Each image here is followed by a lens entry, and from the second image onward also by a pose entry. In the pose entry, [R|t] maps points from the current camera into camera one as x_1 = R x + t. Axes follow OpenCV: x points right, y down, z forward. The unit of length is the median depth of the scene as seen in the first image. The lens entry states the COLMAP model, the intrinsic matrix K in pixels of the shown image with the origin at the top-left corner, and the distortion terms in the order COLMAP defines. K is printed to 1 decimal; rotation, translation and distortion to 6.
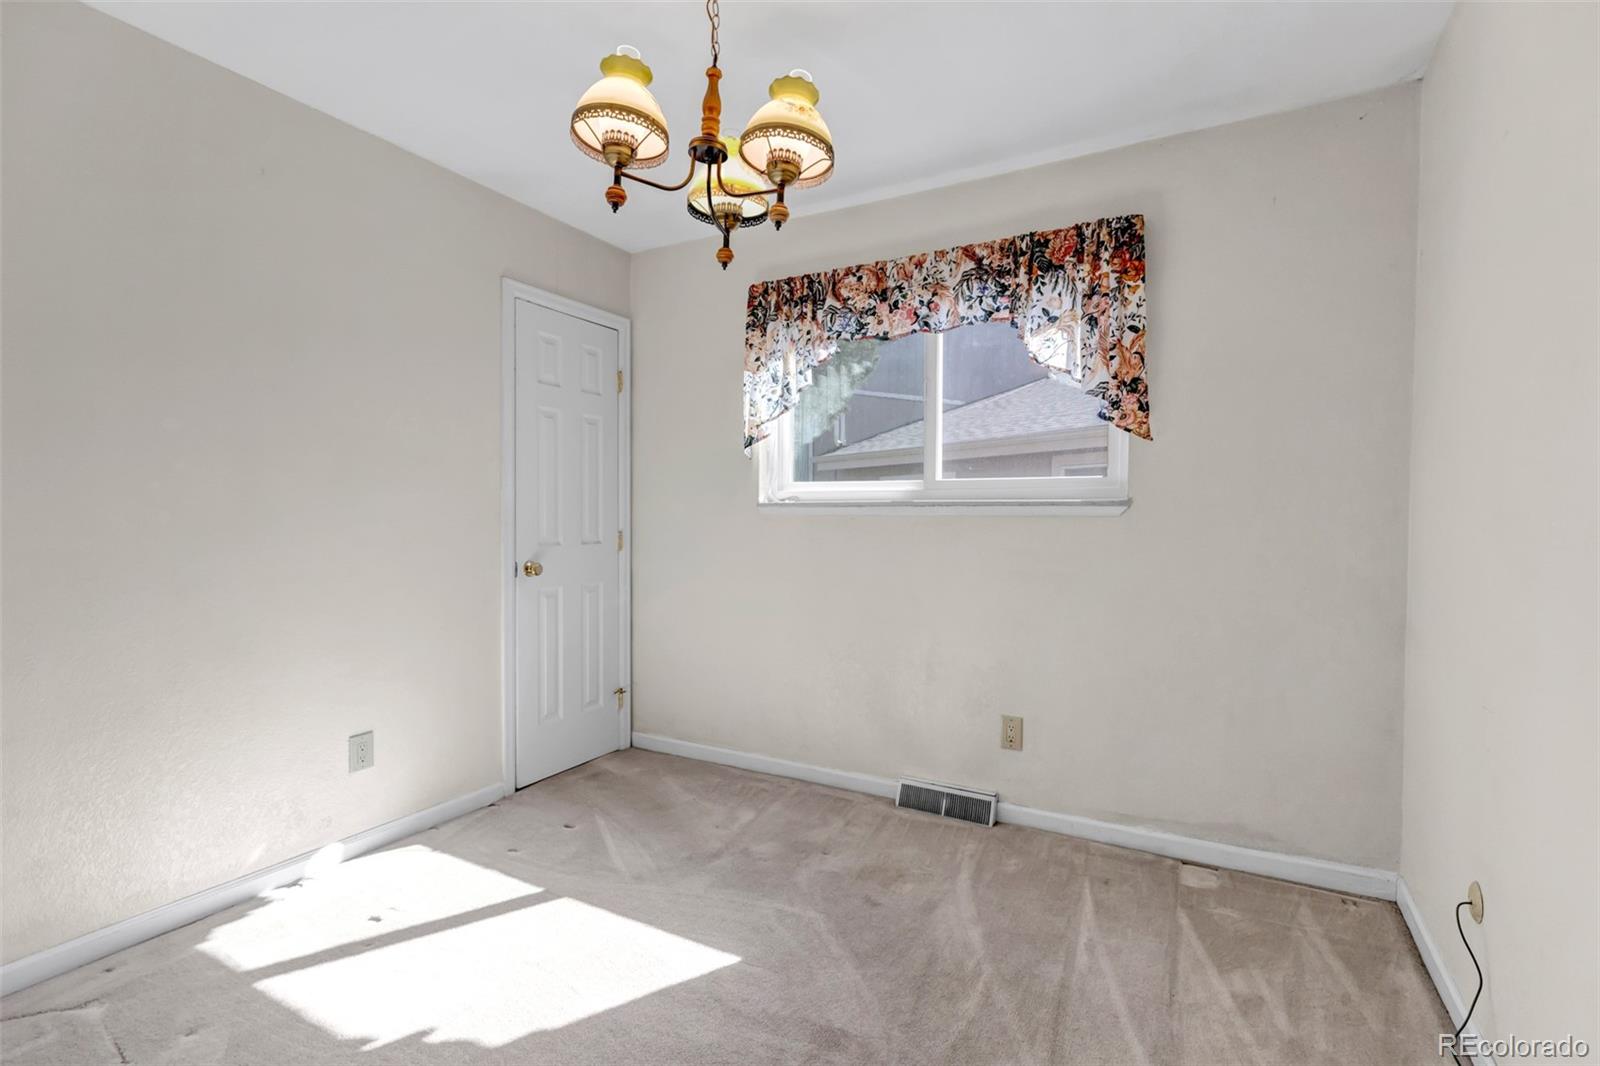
lens RADIAL K [[734.1, 0, 805.2], [0, 734.1, 537.3], [0, 0, 1]] dist [0.004983, -0.000704]
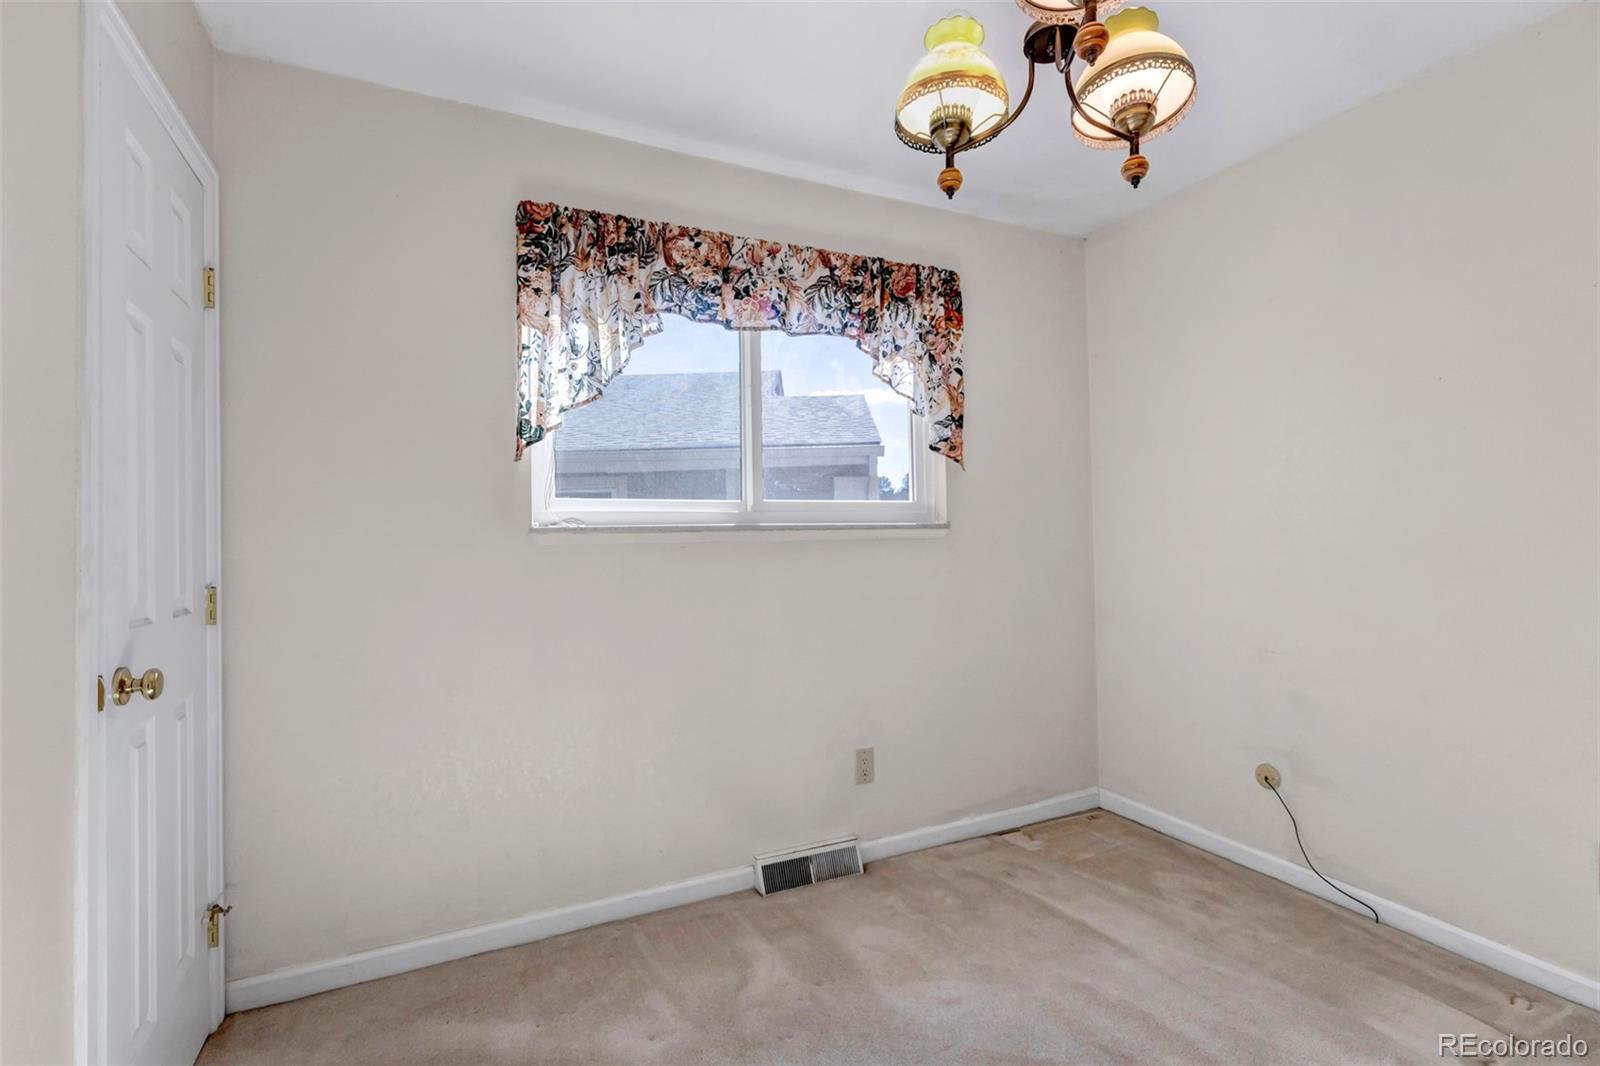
lens RADIAL K [[734.1, 0, 803.7], [0, 734.1, 535.4], [0, 0, 1]] dist [0.004983, -0.000704]
pose [[0.584638, -0.006997, 0.811264, -0.535555], [0.046865, 0.998584, -0.025161, -0.013726], [-0.809939, 0.052731, 0.584138, 0.483624]]
